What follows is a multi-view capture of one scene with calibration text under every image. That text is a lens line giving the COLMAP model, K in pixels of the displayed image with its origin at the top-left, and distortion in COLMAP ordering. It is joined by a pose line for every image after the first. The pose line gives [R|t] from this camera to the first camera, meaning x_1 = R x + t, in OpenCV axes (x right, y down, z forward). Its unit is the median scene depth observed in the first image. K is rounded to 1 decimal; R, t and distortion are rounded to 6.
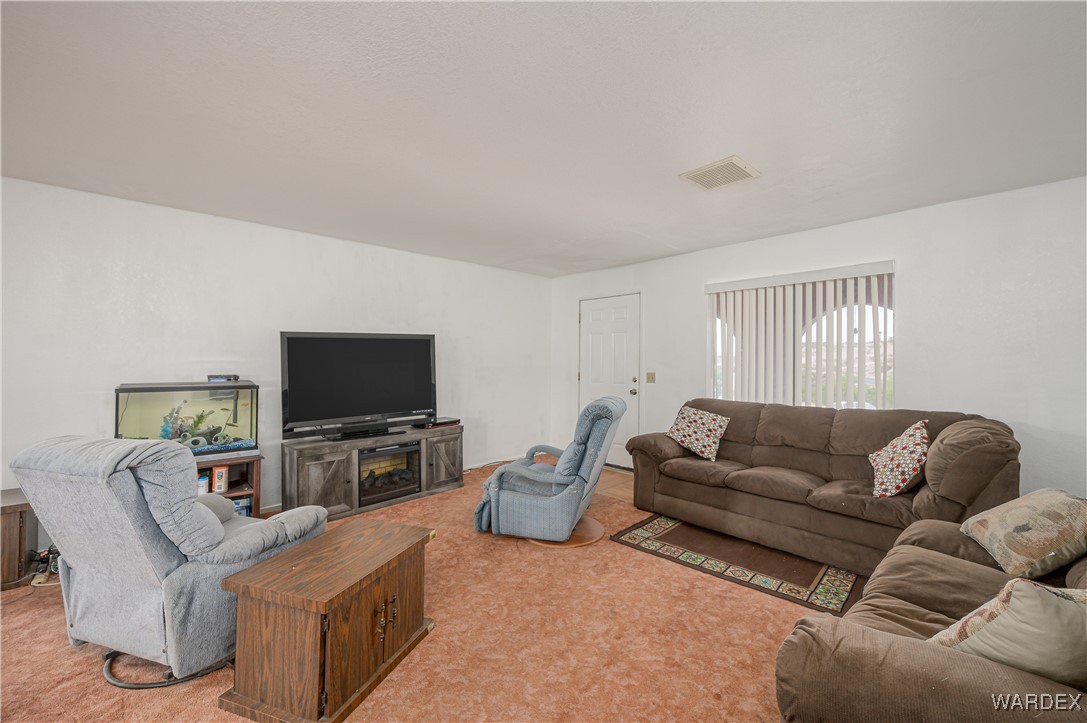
lens RADIAL K [[427.1, 0, 542.4], [0, 427.1, 356.6], [0, 0, 1]] dist [-0.001106, -0.000112]
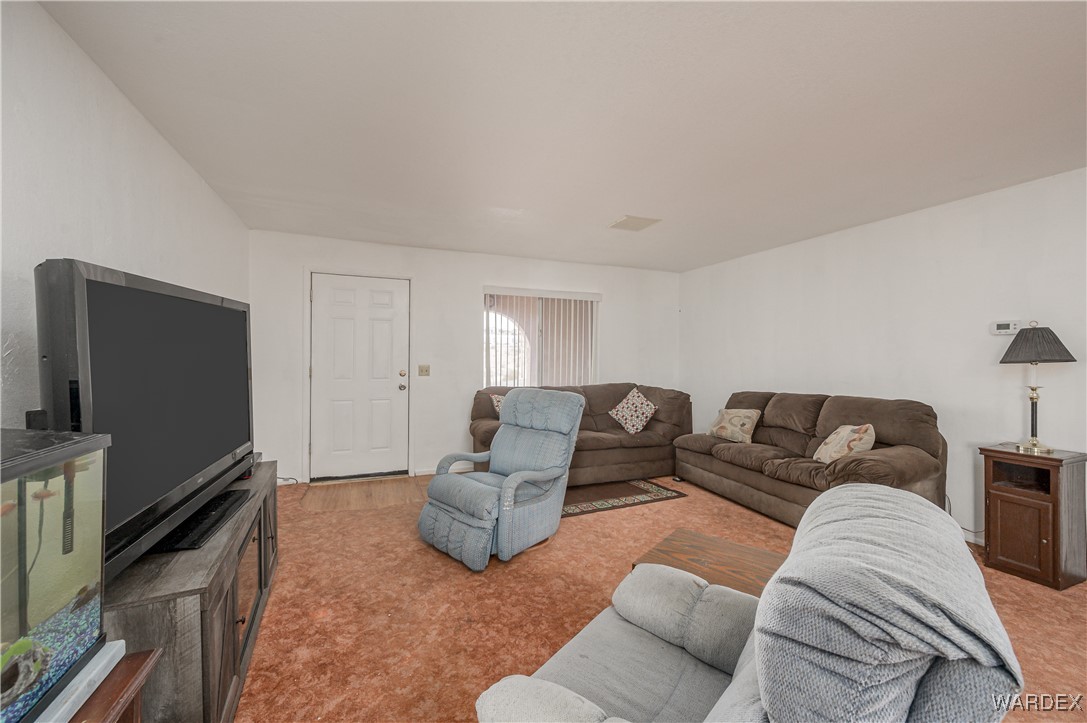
lens RADIAL K [[427.1, 0, 542.4], [0, 427.1, 356.6], [0, 0, 1]] dist [-0.001106, -0.000112]
pose [[0.376466, -0.001549, 0.926429, -0.832541], [-0.018415, 0.999789, 0.009155, 0.005420], [-0.926247, -0.020506, 0.376358, 0.604971]]
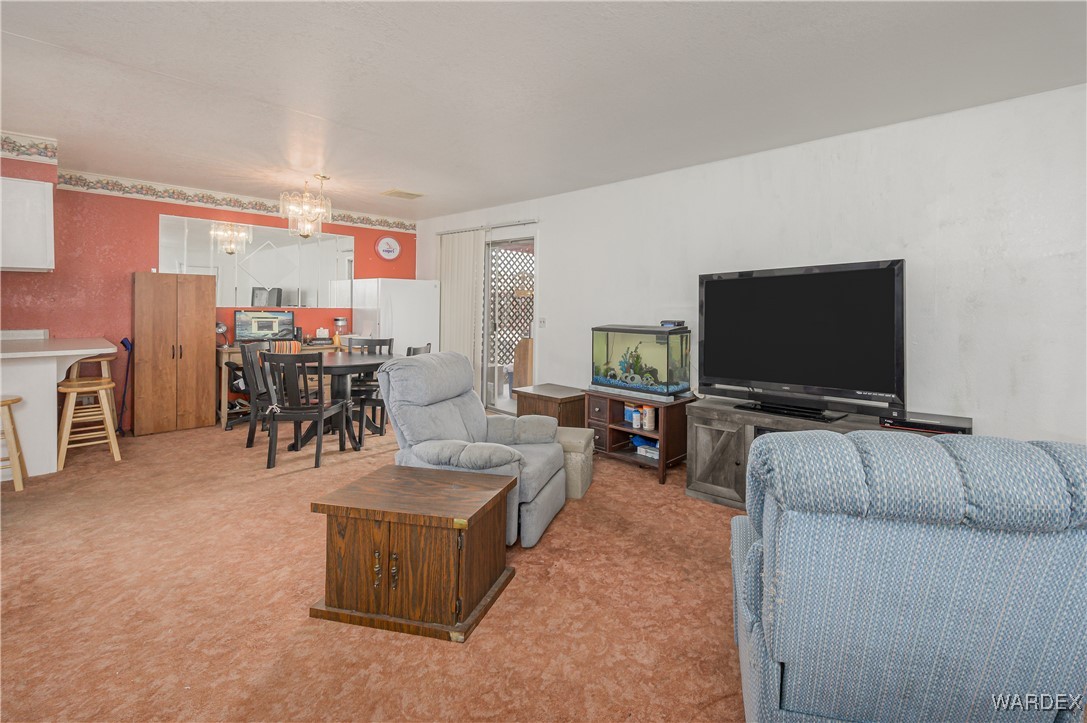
lens RADIAL K [[486.8, 0, 624.7], [0, 486.8, 309.2], [0, 0, 1]] dist [-0.001973, -0.000559]
pose [[0.129977, -0.000977, -0.991516, 0.430562], [0.002849, 0.999996, -0.000611, 0.016529], [0.991513, -0.002746, 0.129980, 0.761567]]
